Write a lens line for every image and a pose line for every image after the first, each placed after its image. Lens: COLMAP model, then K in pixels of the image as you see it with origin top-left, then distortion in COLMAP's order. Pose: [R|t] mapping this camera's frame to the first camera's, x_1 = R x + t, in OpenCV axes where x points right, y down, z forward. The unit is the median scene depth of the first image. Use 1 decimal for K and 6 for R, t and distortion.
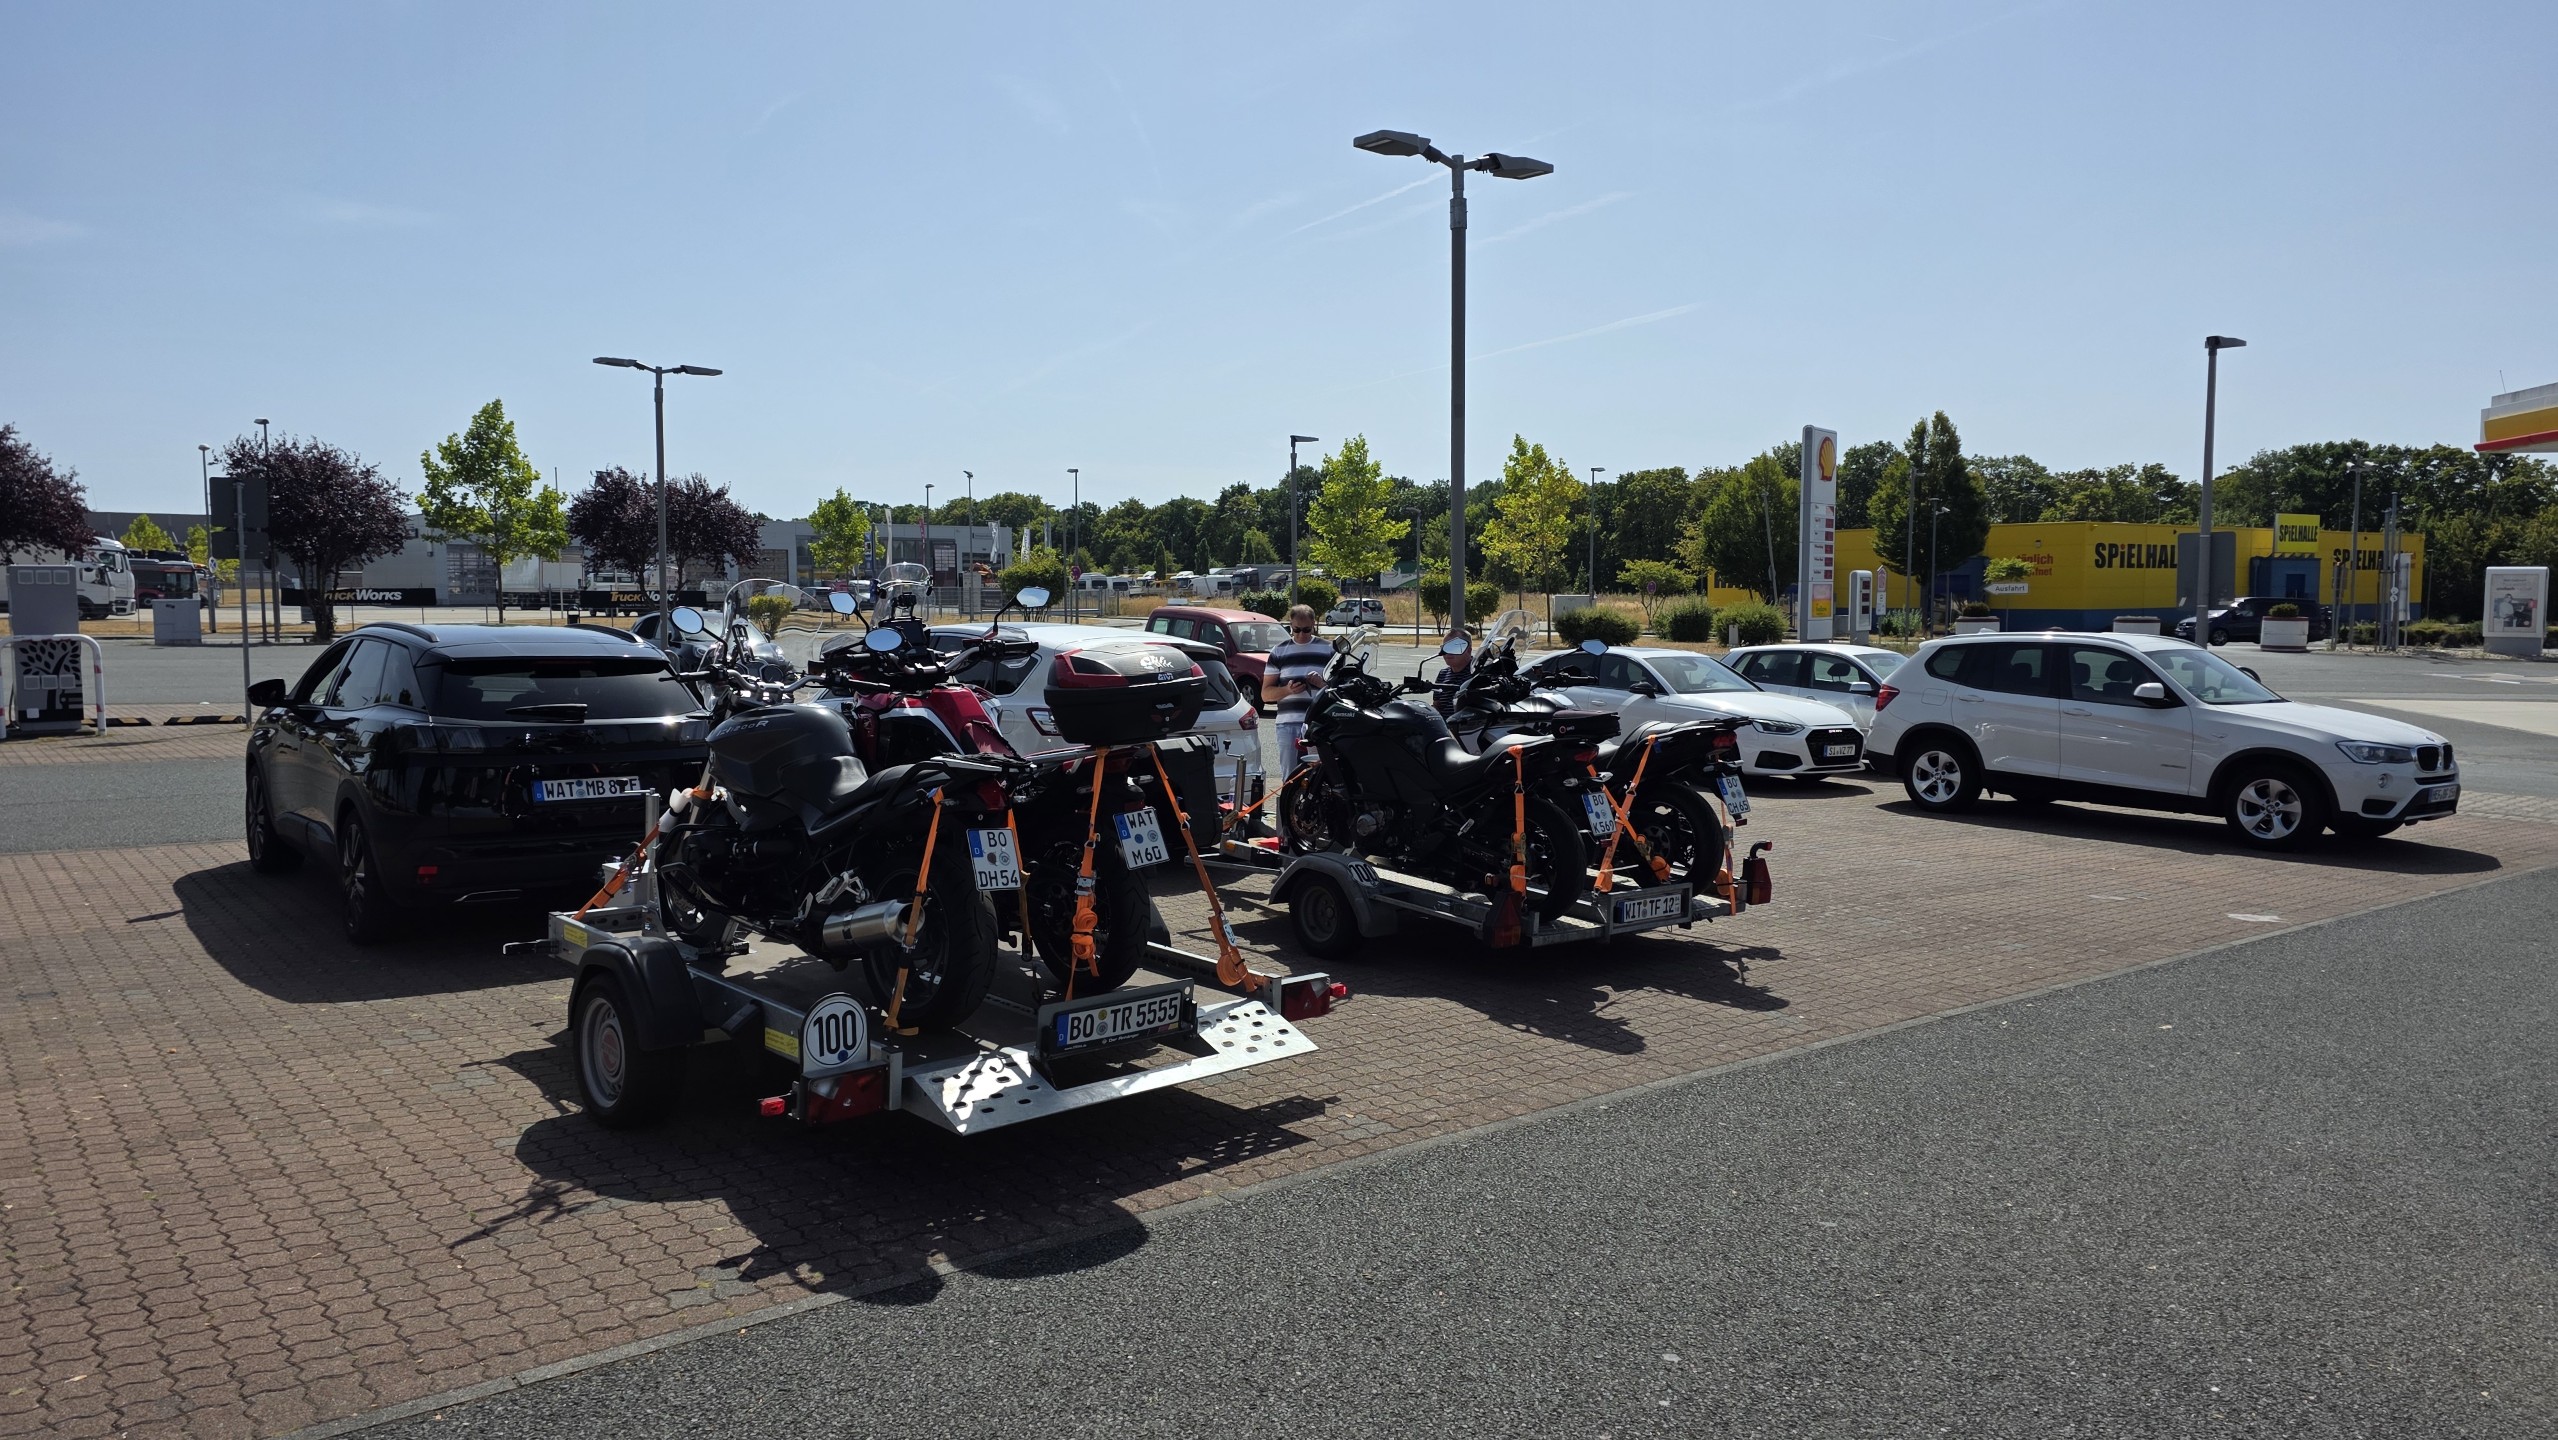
lens RADIAL K [[1693.3, 0, 1269.9], [0, 1693.3, 711.0], [0, 0, 1]] dist [0.055000, -0.039360]
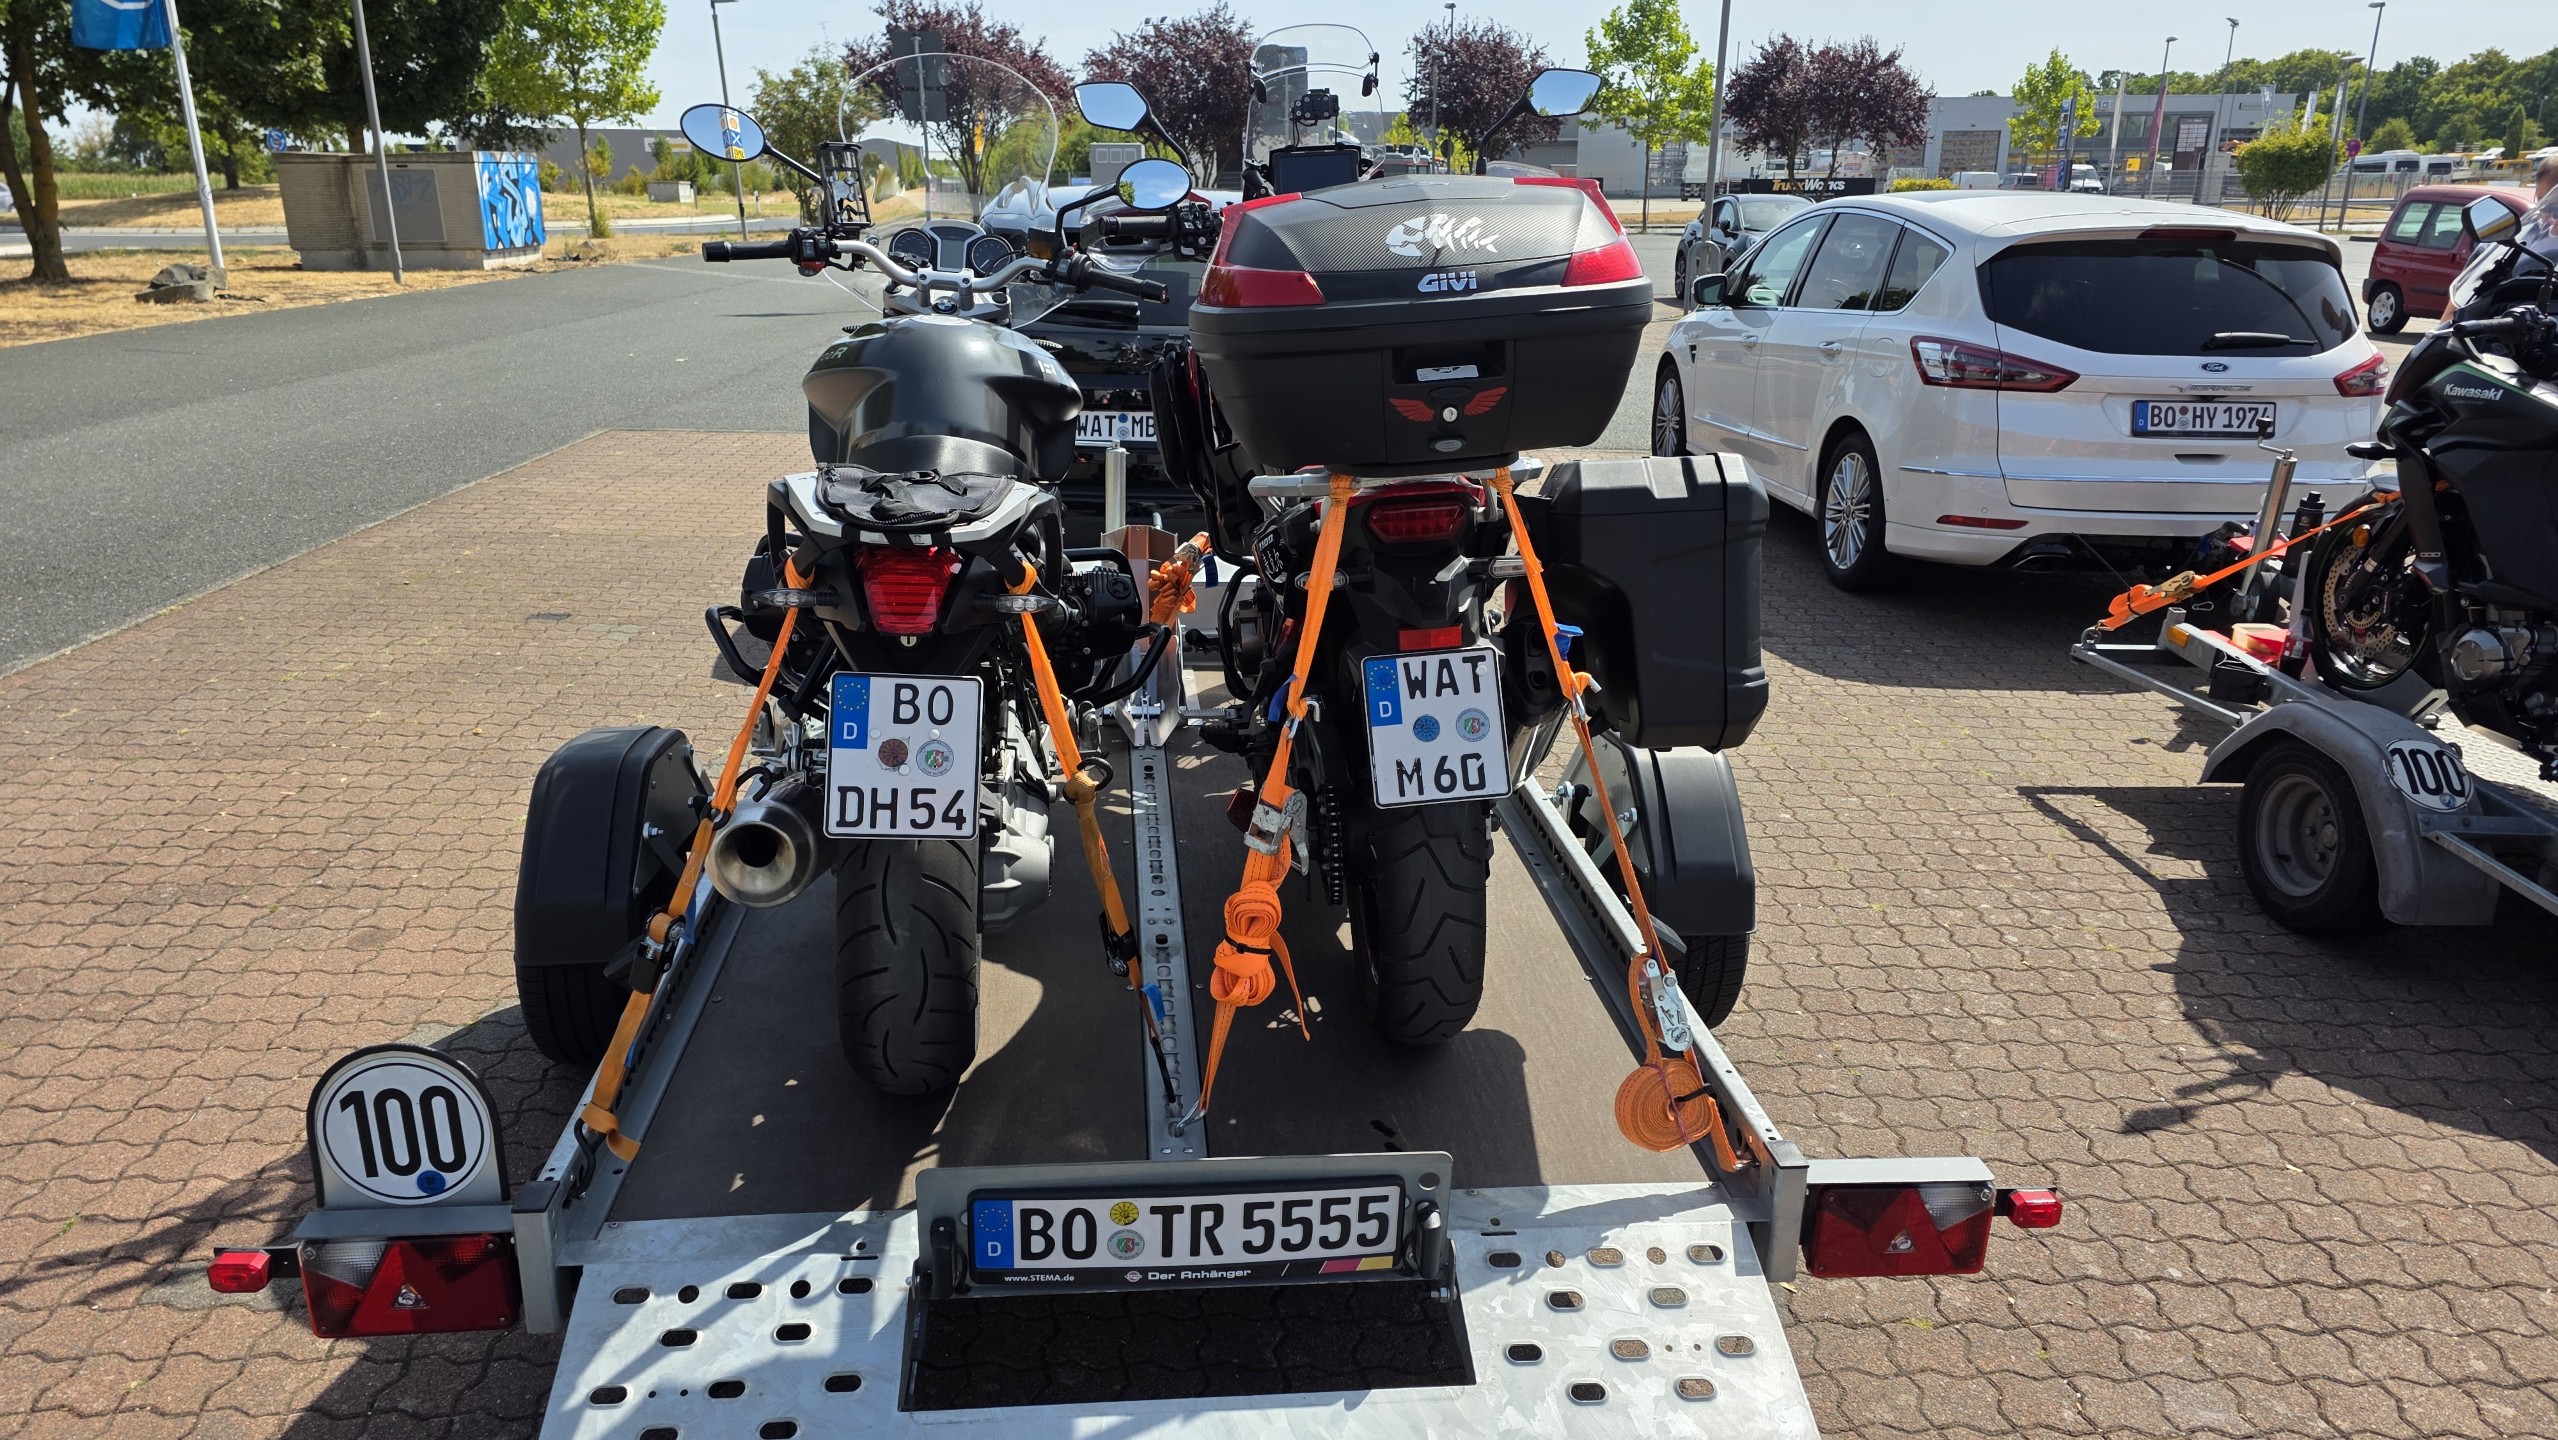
lens RADIAL K [[1693.3, 0, 1269.9], [0, 1693.3, 711.0], [0, 0, 1]] dist [0.055000, -0.039360]
pose [[0.784054, 0.183944, -0.592810, 0.012553], [-0.044477, 0.969273, 0.241932, -0.001861], [0.619097, -0.163322, 0.768144, 0.074535]]
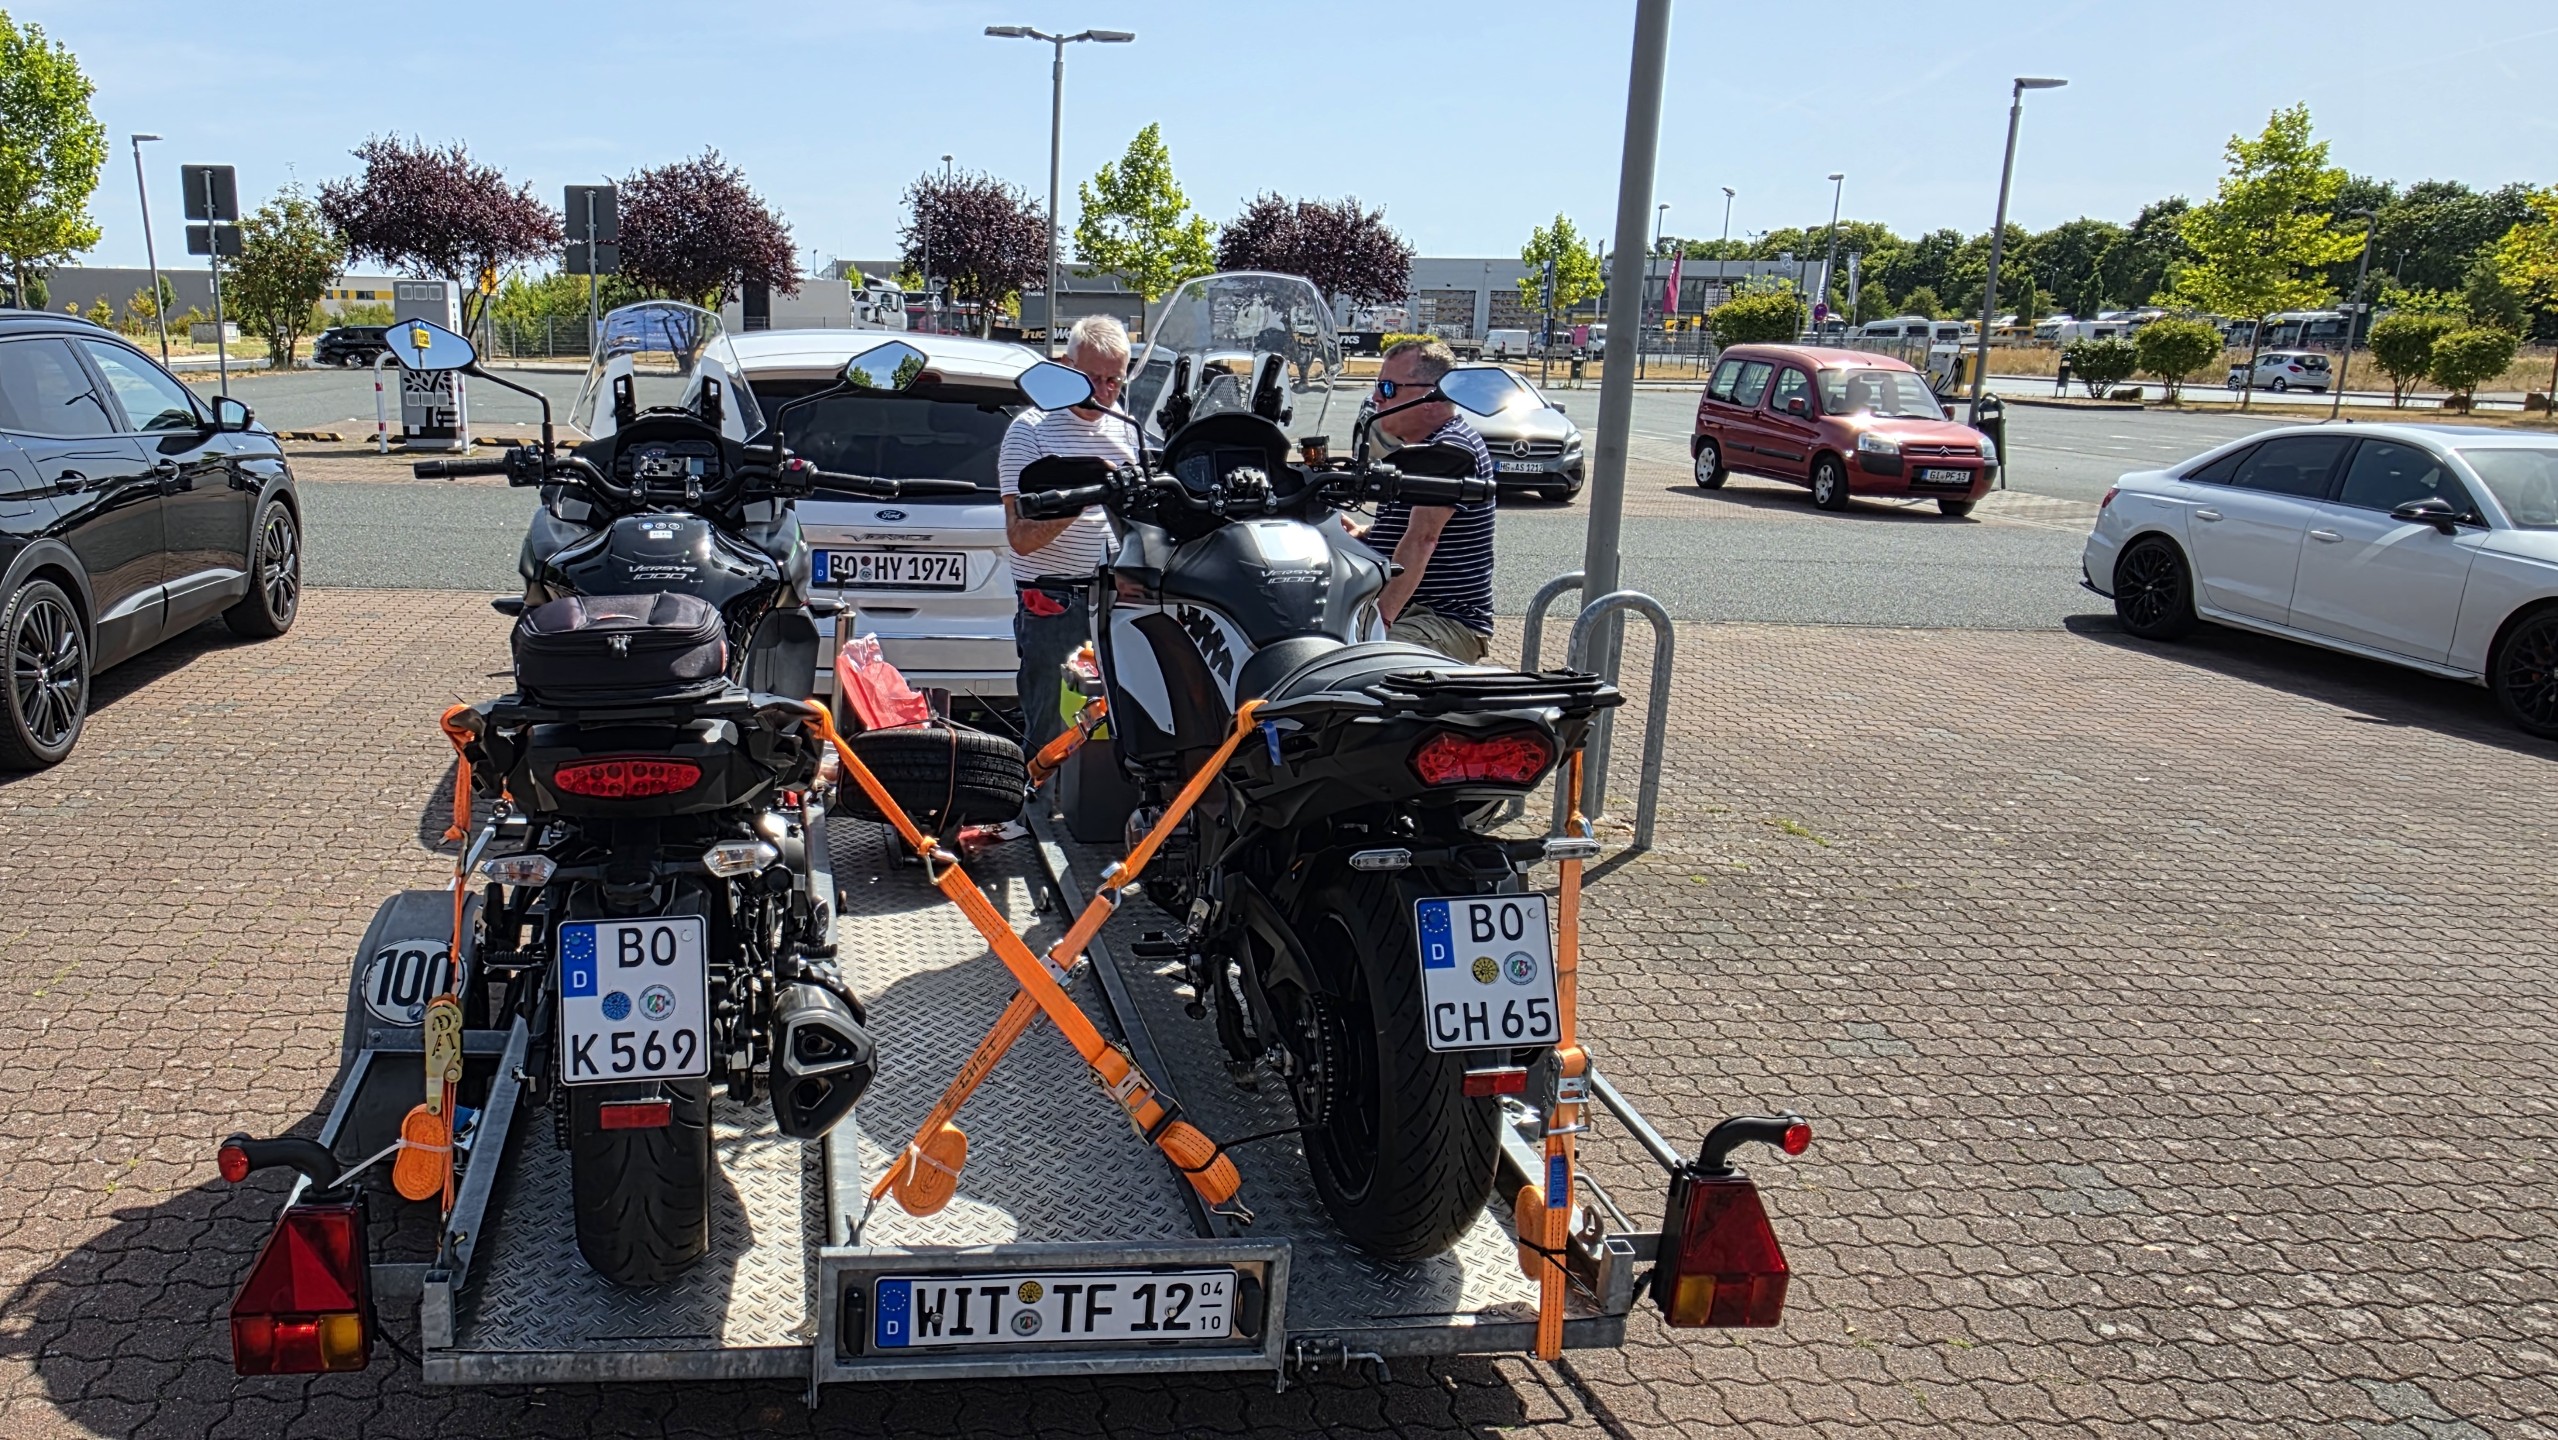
lens RADIAL K [[1723.2, 0, 966.9], [0, 1723.2, 757.3], [0, 0, 1]] dist [0.016984, -0.012036]
pose [[0.815196, 0.147631, -0.560055, 0.056000], [-0.052843, 0.981894, 0.181913, -0.004143], [0.576770, -0.118700, 0.808237, 0.119466]]
